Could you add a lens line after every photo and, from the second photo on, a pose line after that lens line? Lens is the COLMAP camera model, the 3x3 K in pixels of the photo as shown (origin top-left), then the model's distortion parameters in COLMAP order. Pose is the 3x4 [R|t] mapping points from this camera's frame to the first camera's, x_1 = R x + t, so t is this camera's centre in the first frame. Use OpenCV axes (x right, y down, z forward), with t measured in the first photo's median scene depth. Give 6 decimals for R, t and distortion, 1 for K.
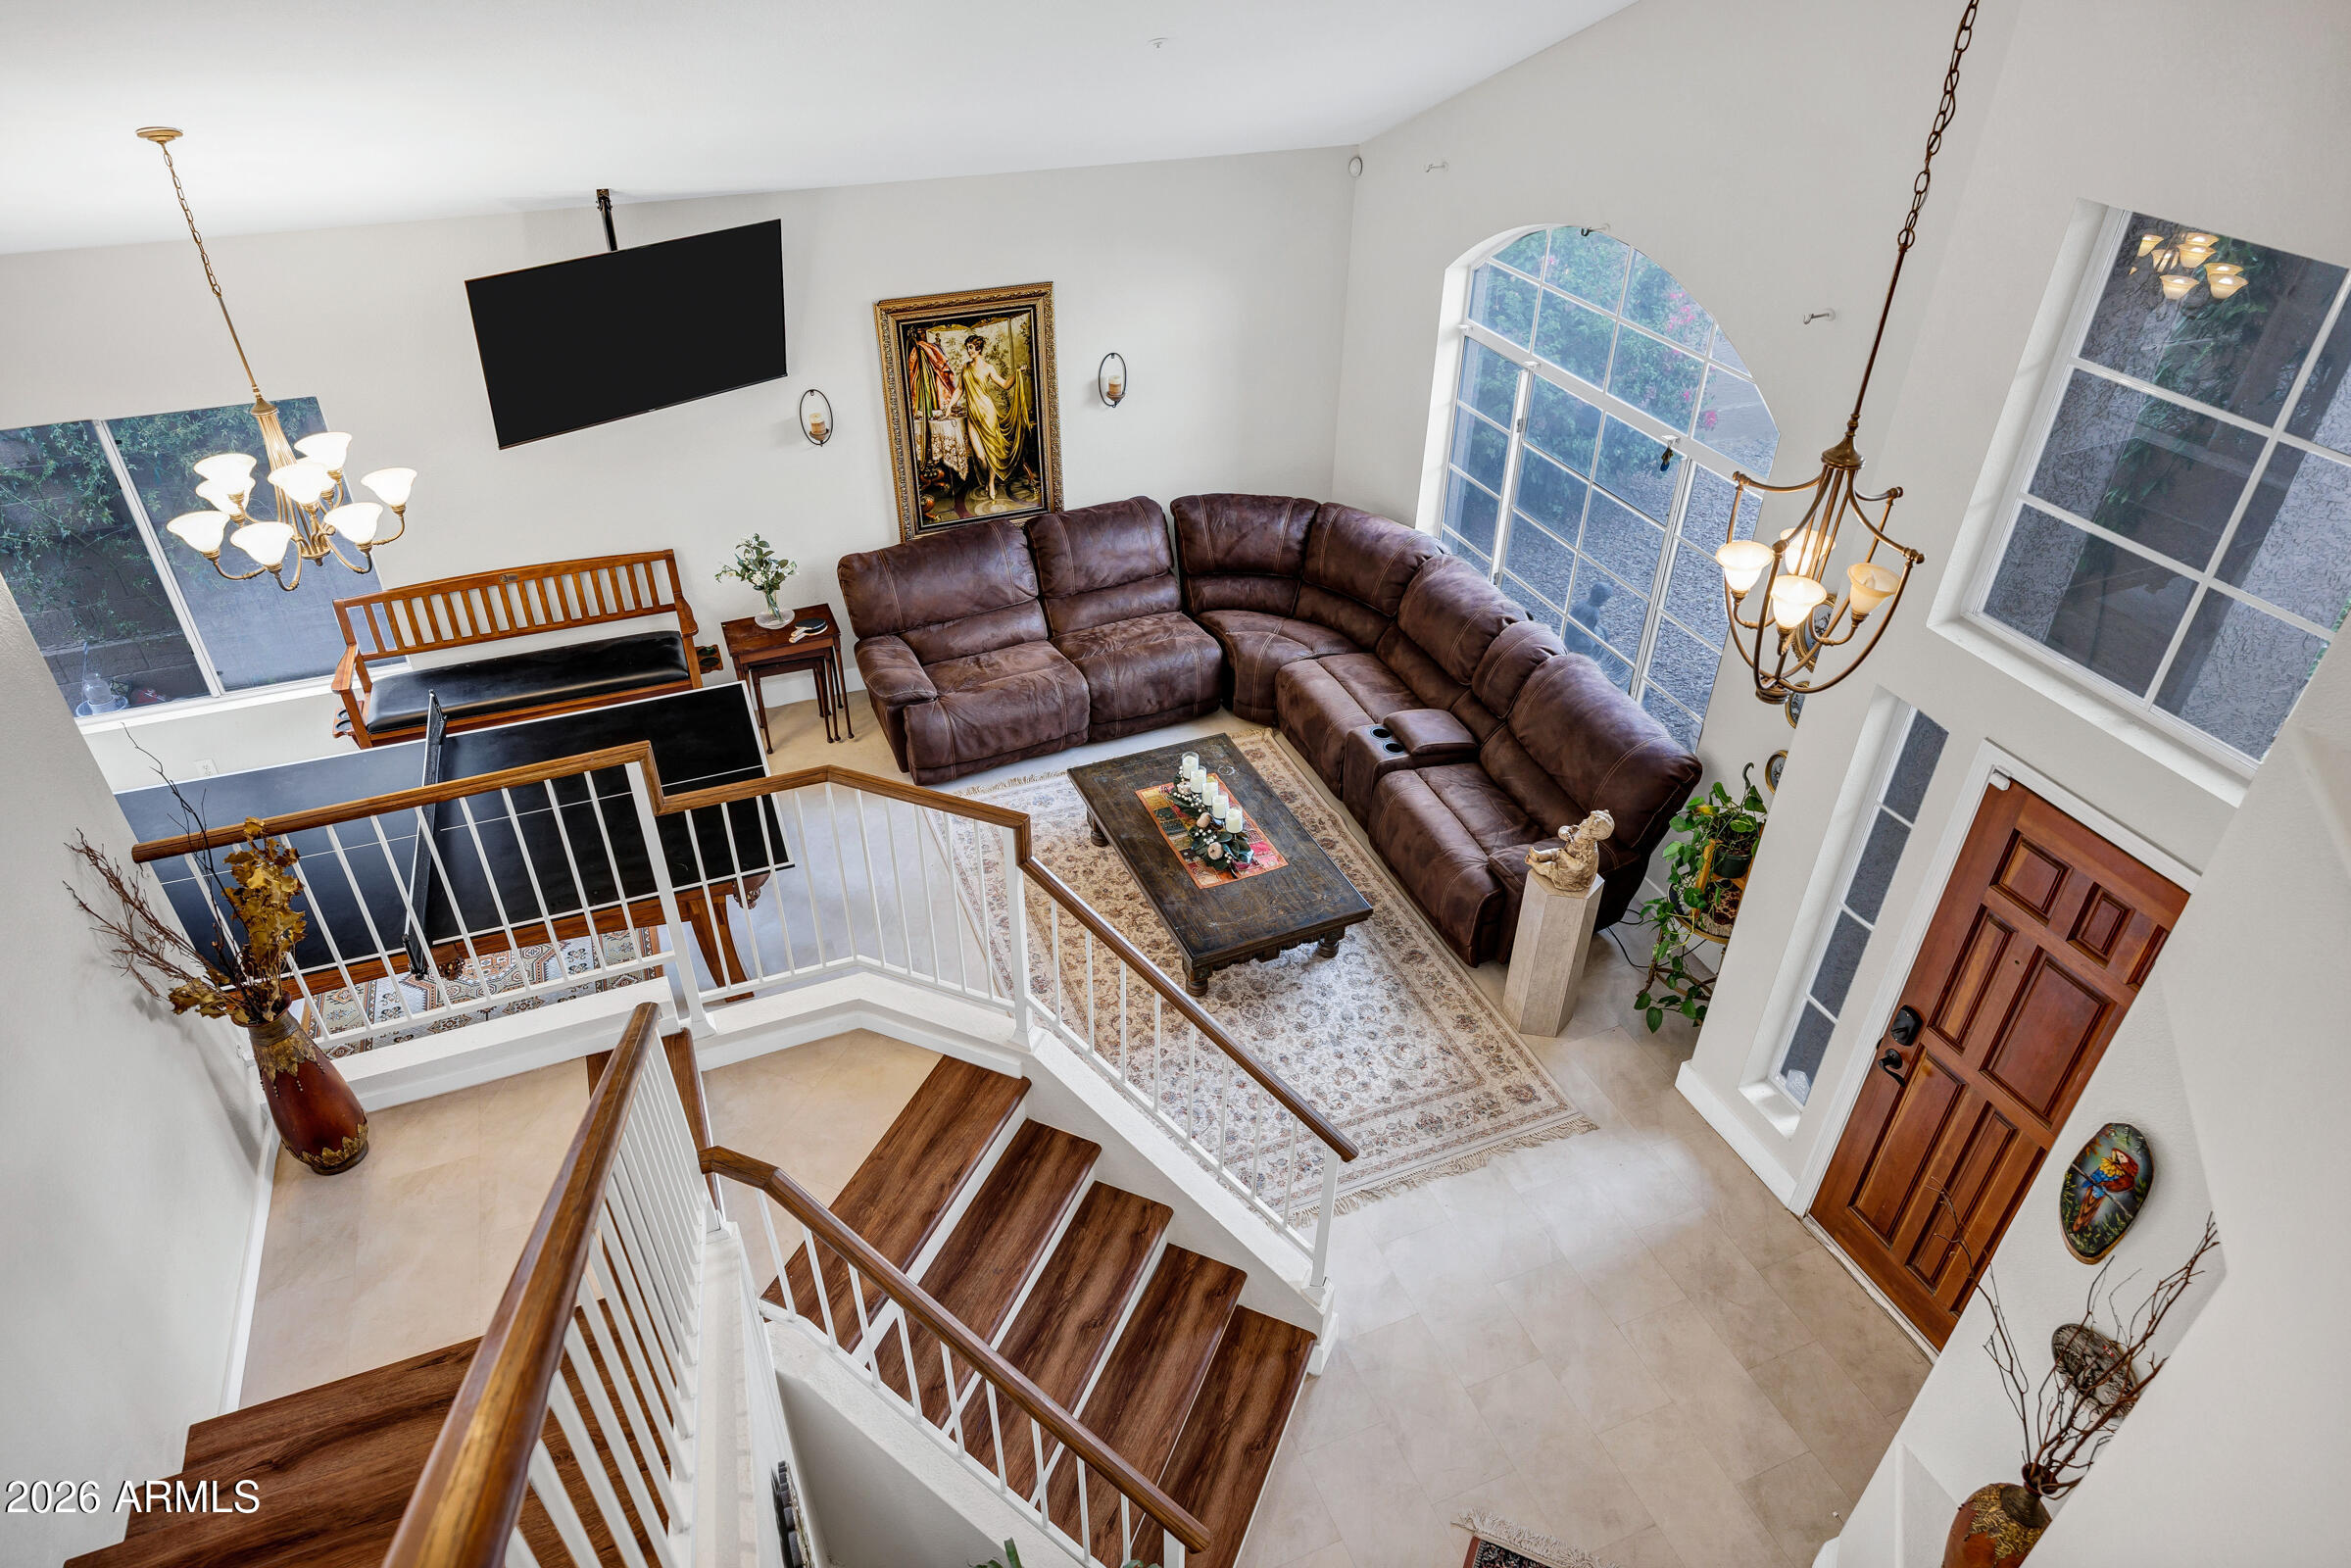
lens RADIAL K [[1392.4, 0, 1134.6], [0, 1392.4, 762.0], [0, 0, 1]] dist [-0.001812, 0.000301]
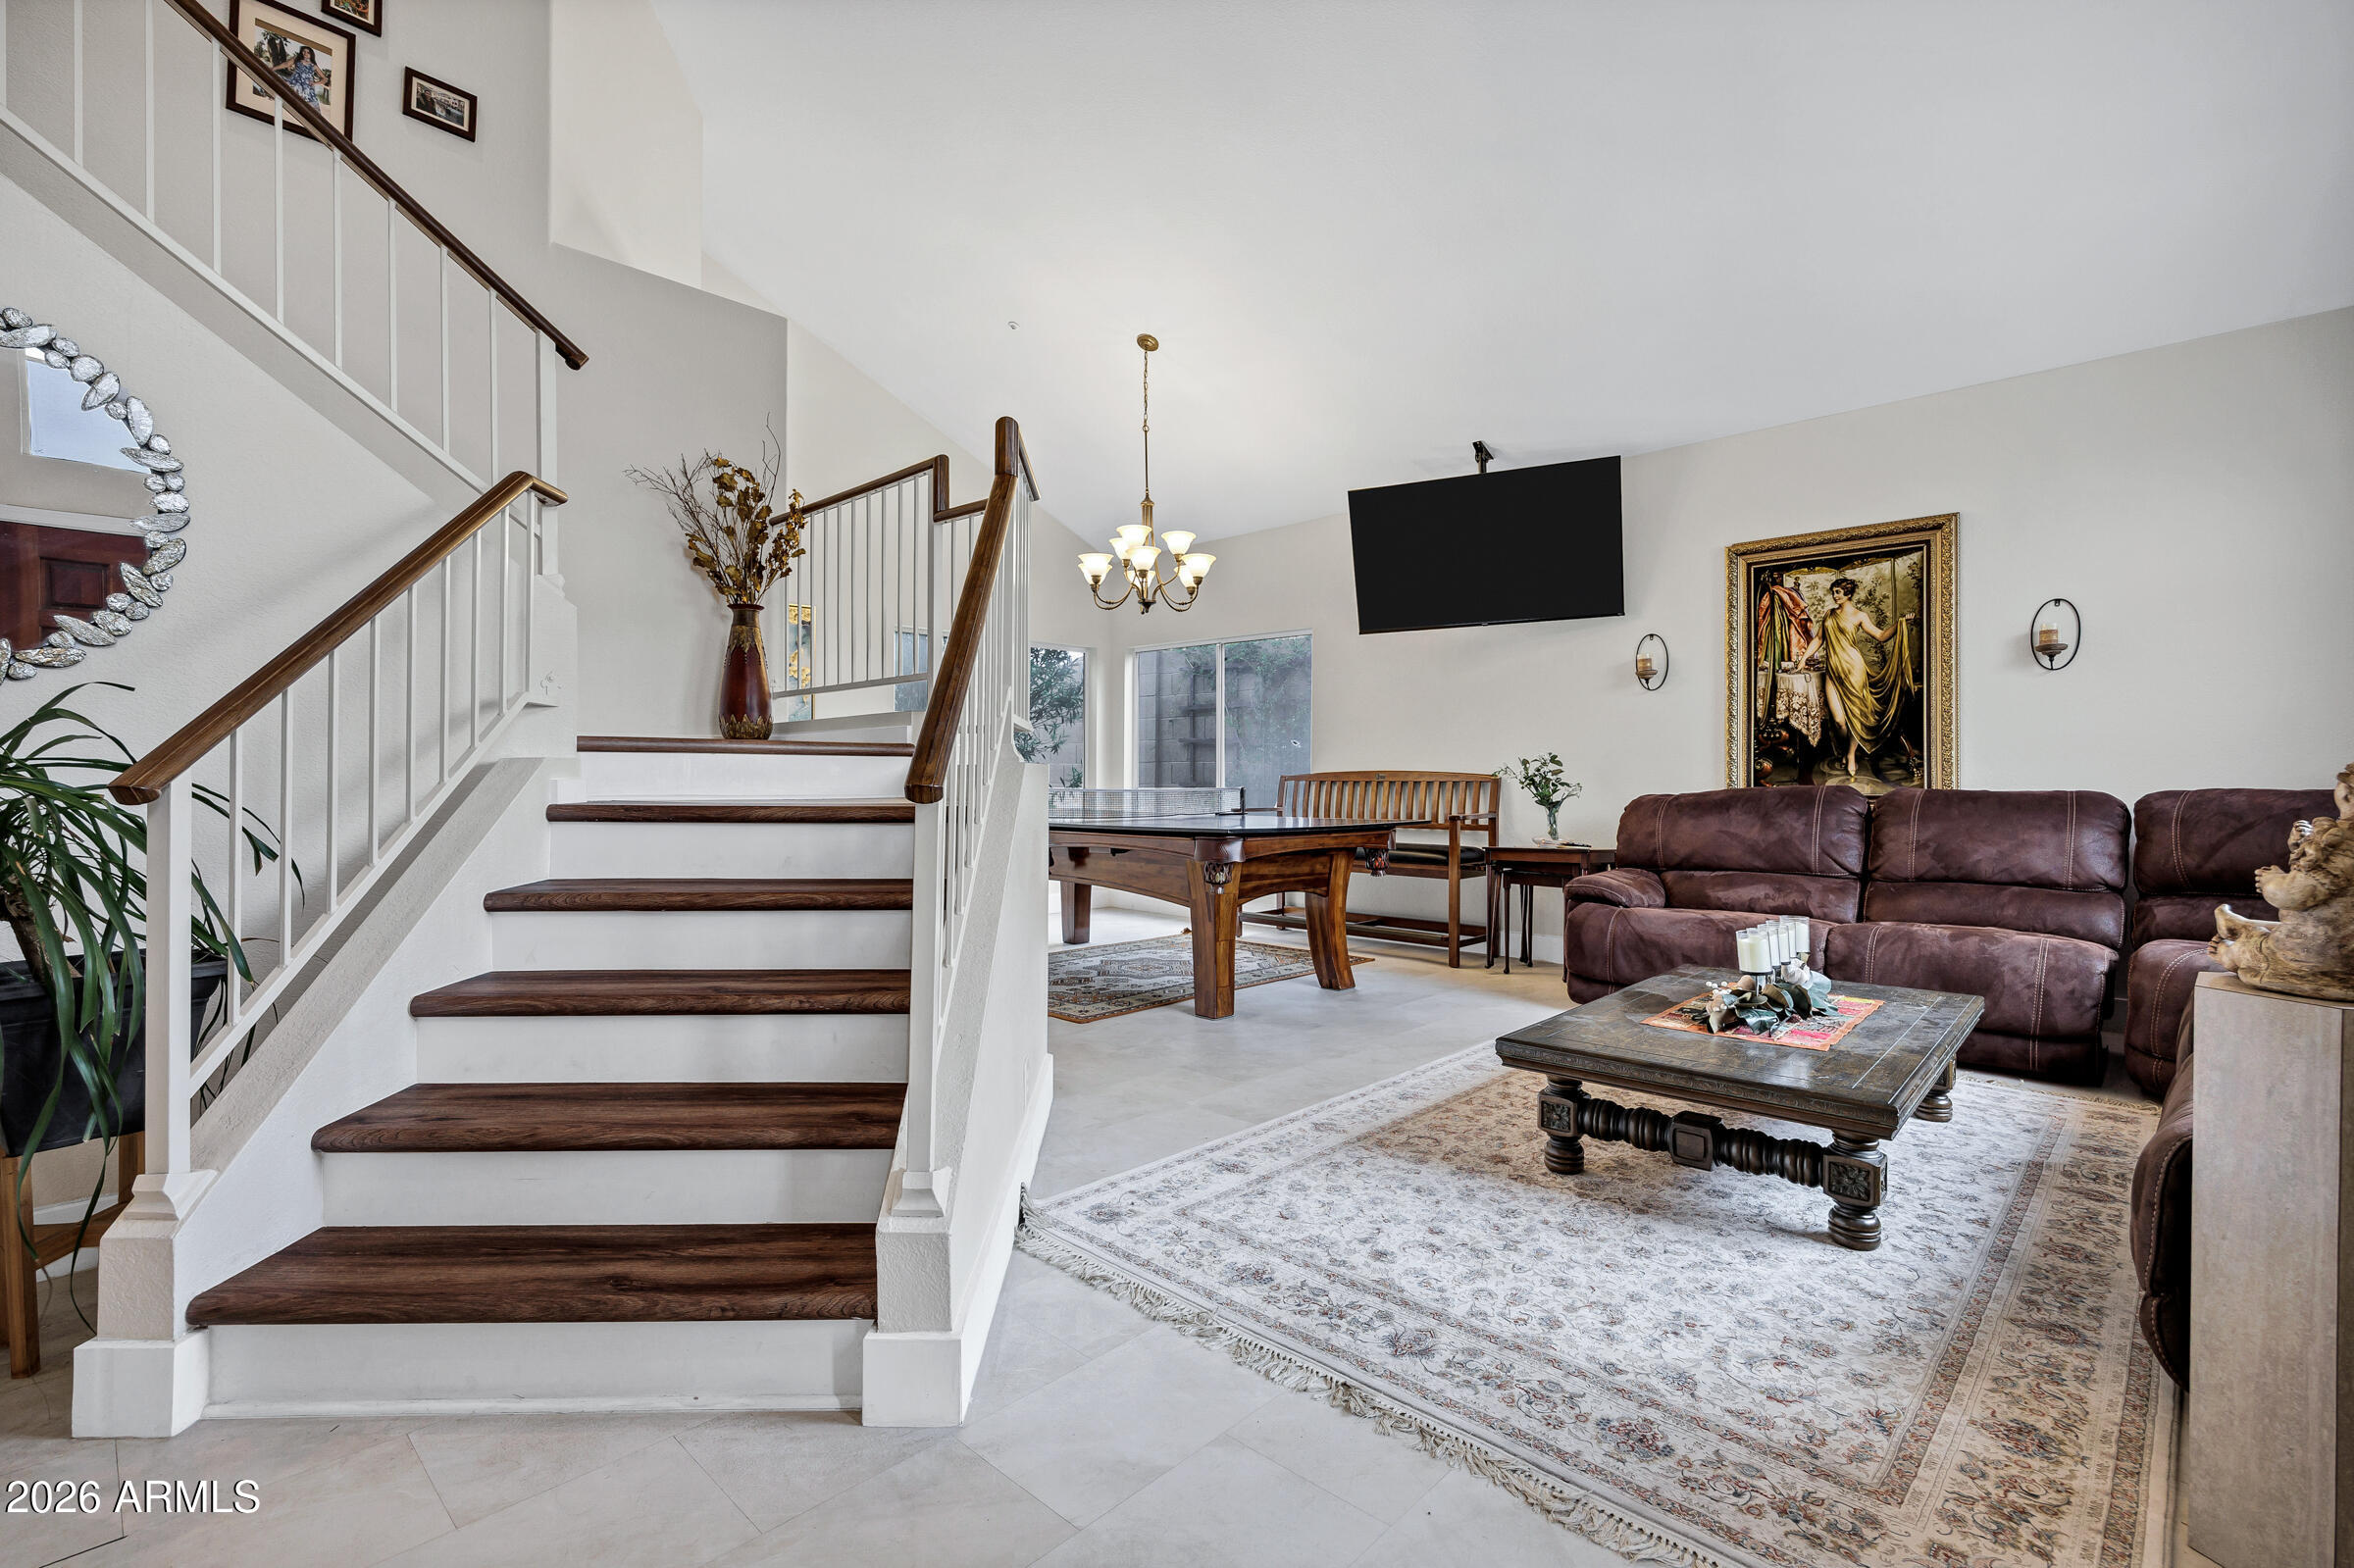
lens RADIAL K [[1049.5, 0, 1183.5], [0, 1049.5, 781.5], [0, 0, 1]] dist [0.000260, 0.000616]
pose [[0.432457, 0.009123, -0.901609, 0.312209], [-0.510829, 0.826467, -0.236657, 0.178791], [0.742991, 0.562912, 0.362071, 0.513724]]
